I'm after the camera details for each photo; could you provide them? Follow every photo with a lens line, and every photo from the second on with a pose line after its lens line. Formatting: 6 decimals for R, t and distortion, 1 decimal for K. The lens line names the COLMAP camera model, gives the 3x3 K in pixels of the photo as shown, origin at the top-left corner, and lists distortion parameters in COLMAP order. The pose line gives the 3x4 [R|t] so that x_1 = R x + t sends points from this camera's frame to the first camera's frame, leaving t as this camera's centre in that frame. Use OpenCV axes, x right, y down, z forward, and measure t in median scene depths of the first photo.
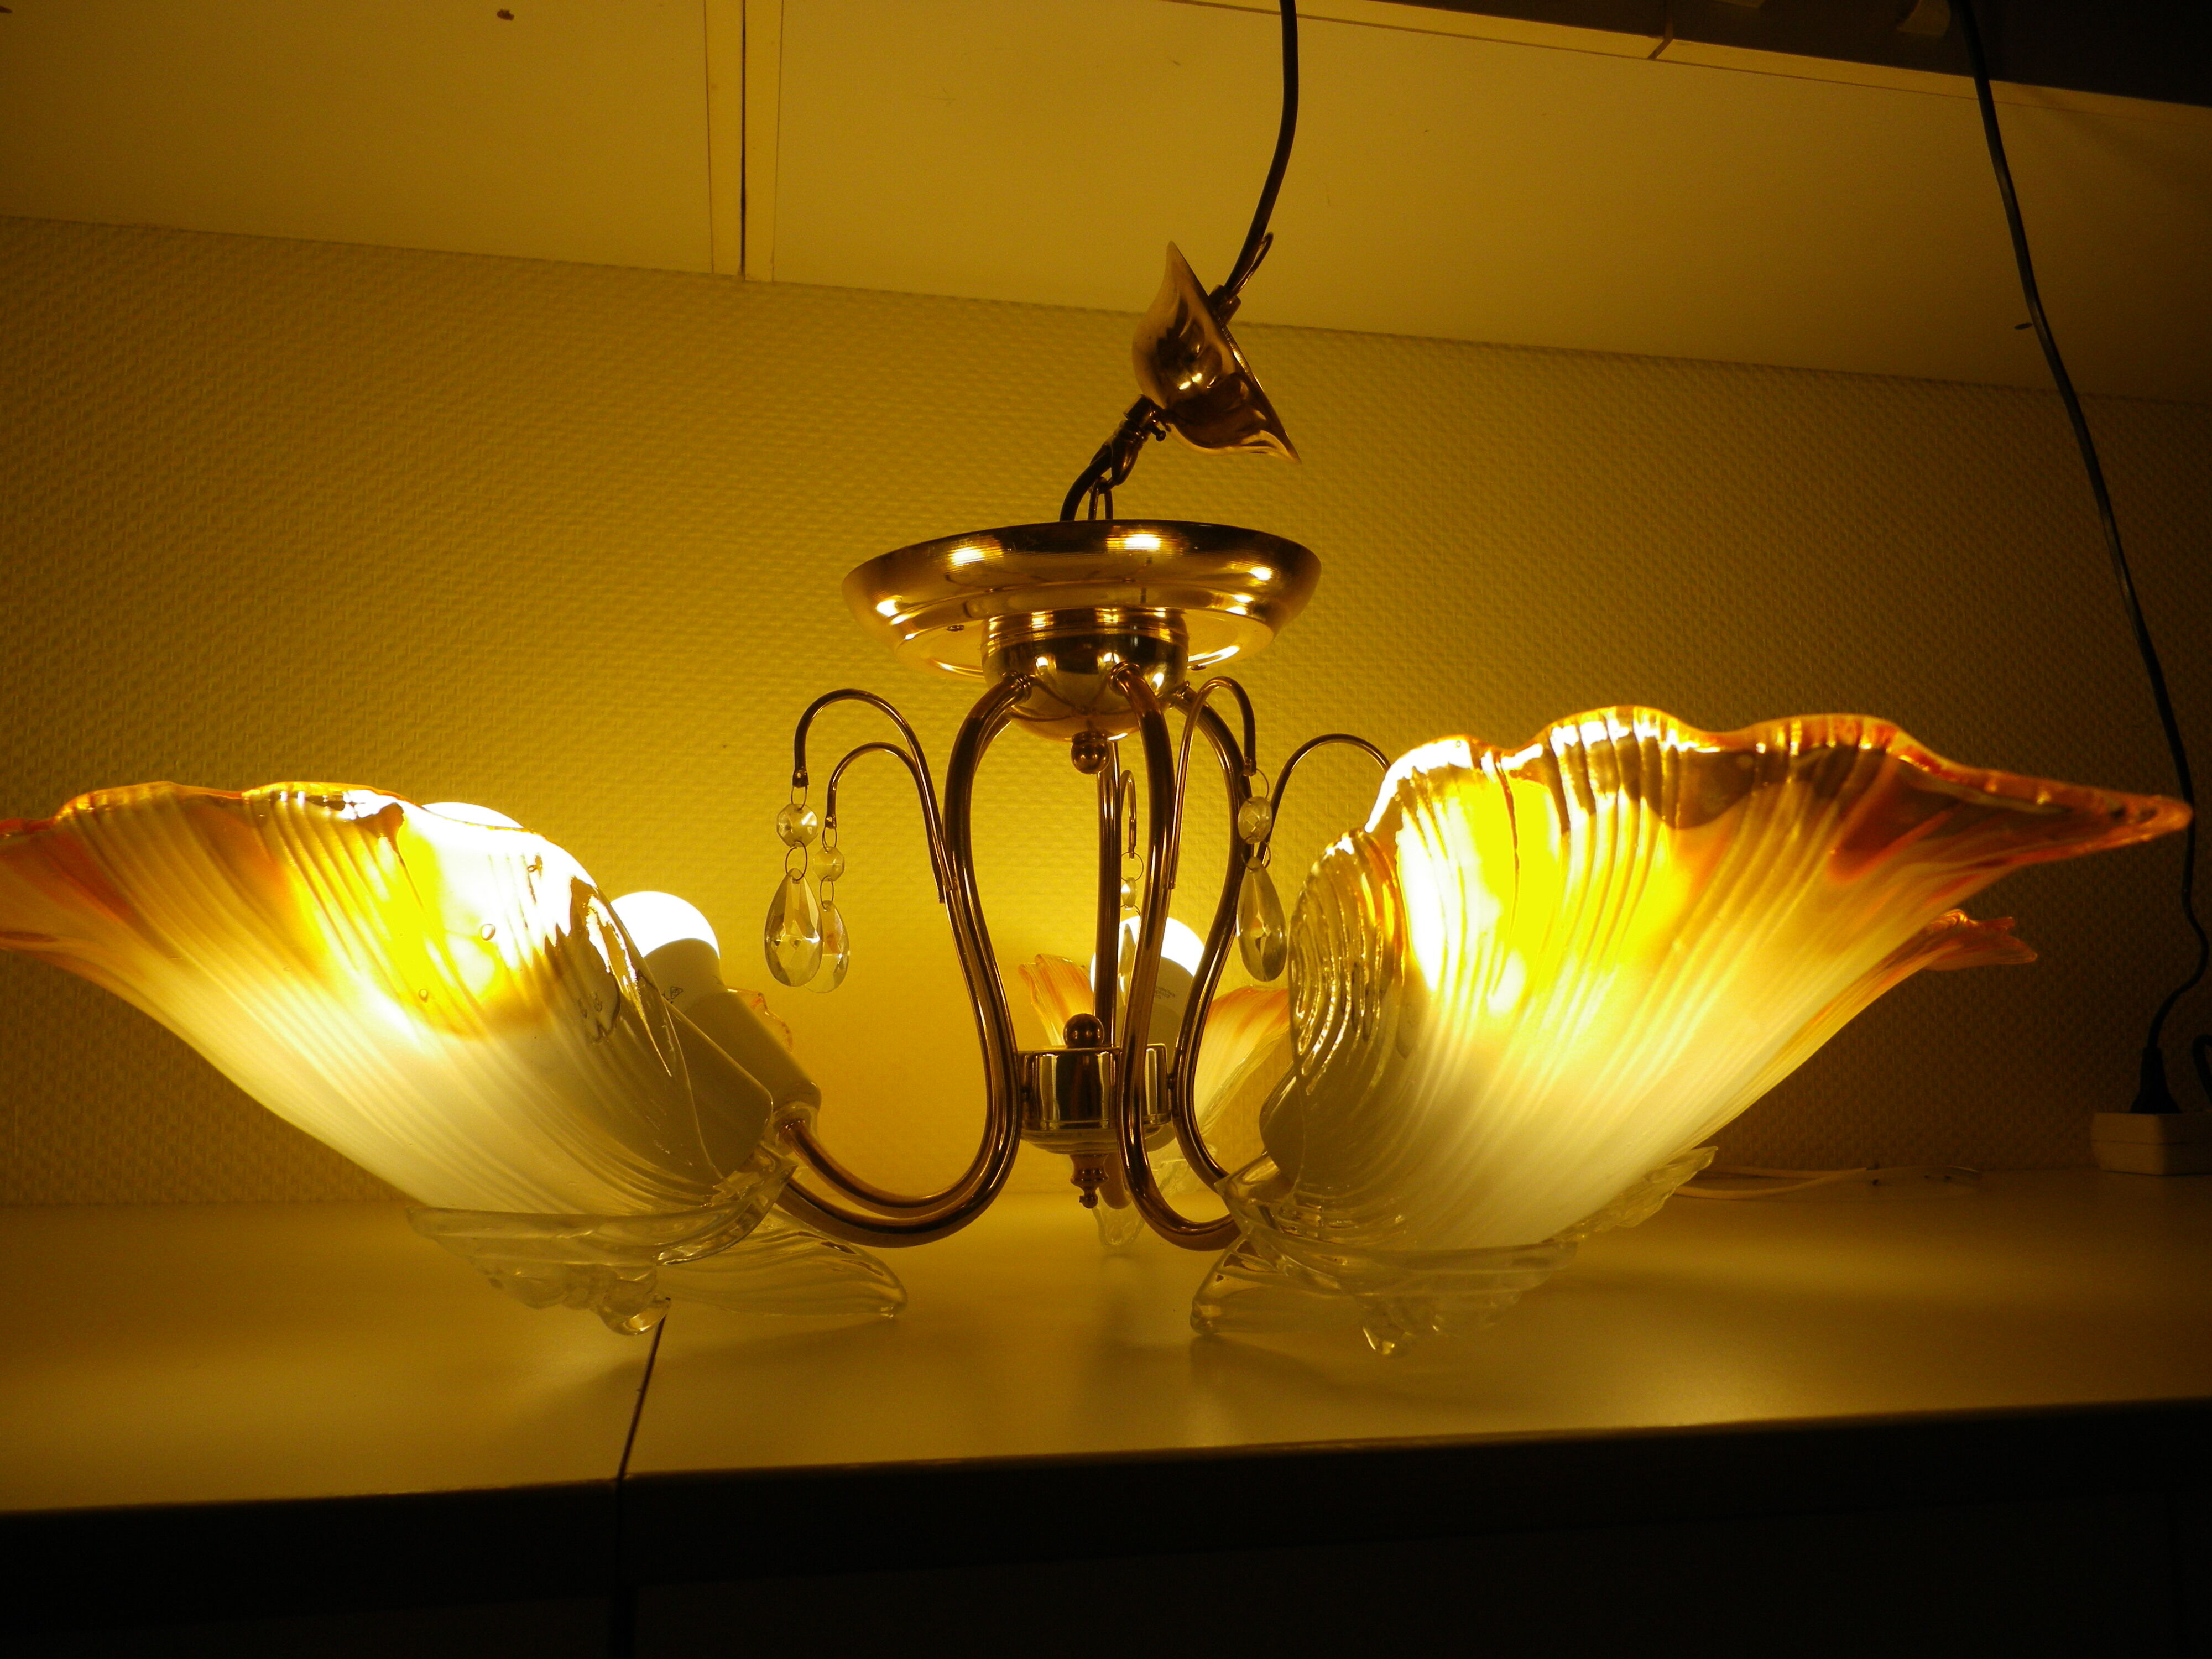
lens RADIAL K [[1802.4, 0, 1106.0], [0, 1802.4, 829.5], [0, 0, 1]] dist [-0.008549, 0.002635]
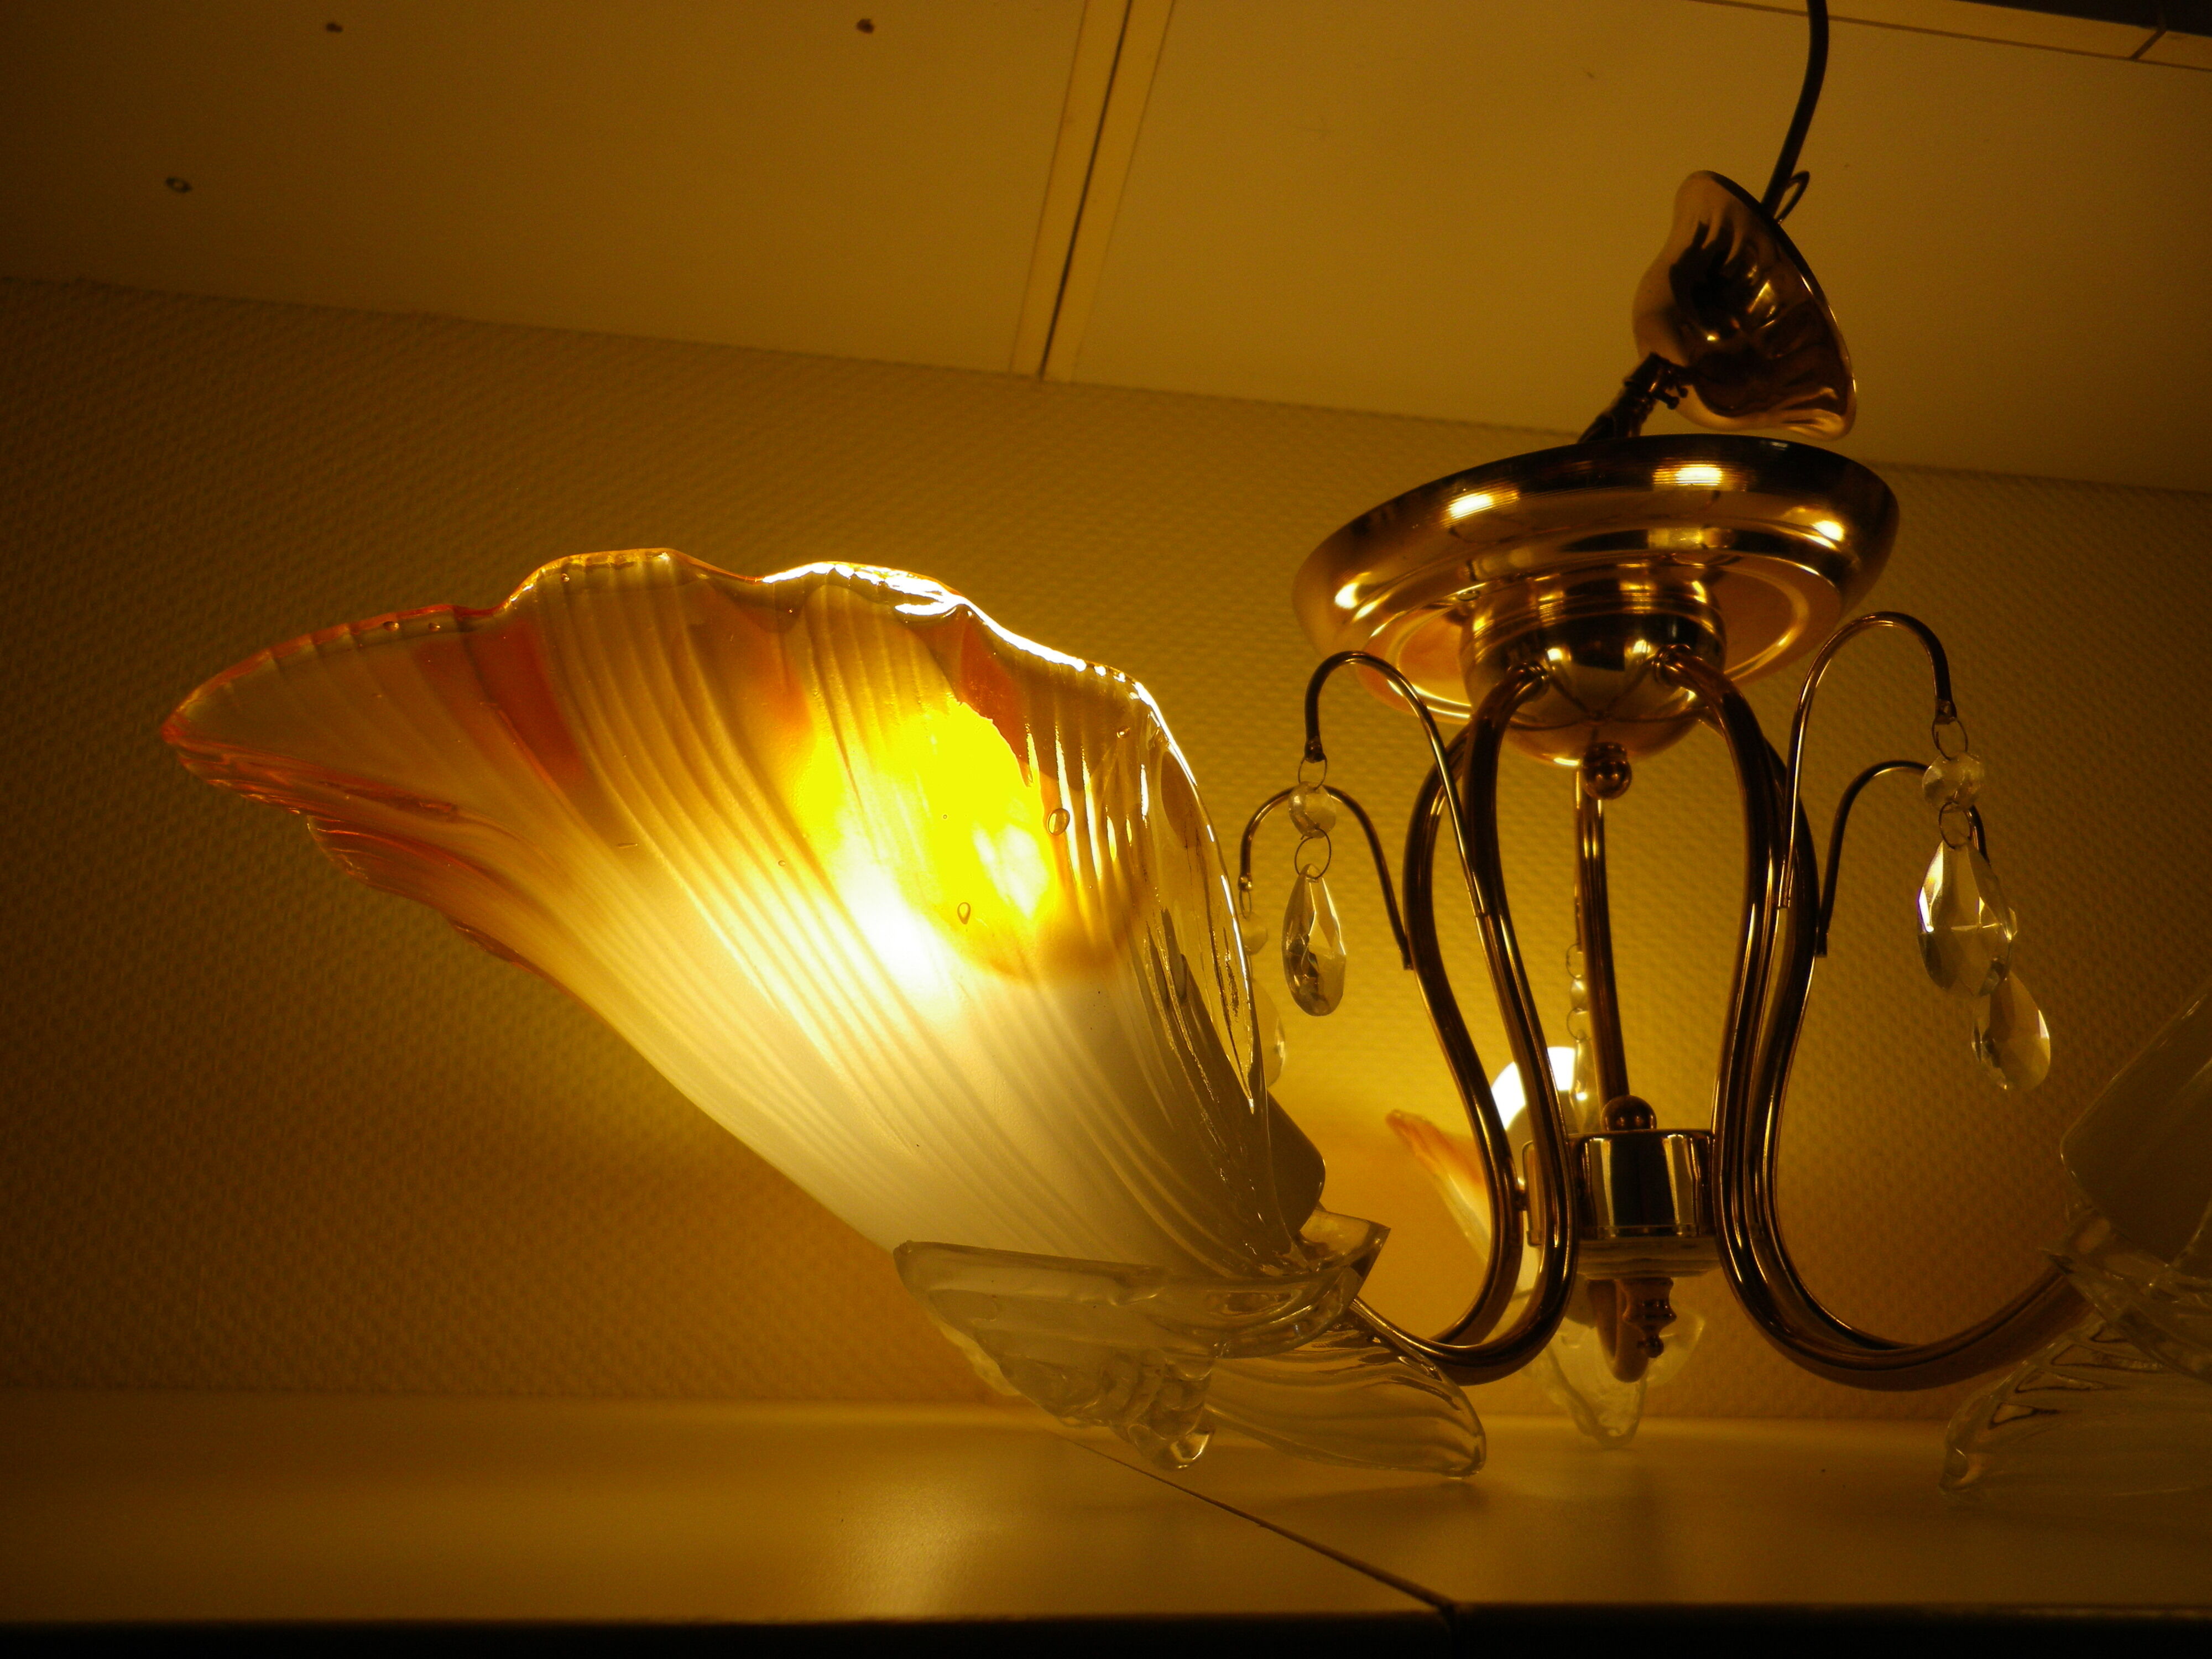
lens RADIAL K [[1794.6, 0, 1099.4], [0, 1794.6, 788.6], [0, 0, 1]] dist [-0.001659, -0.000715]
pose [[0.998496, 0.002315, -0.054775, -0.190522], [-0.012311, 0.983061, -0.182863, 0.112908], [0.053424, 0.183262, 0.981611, 0.207376]]
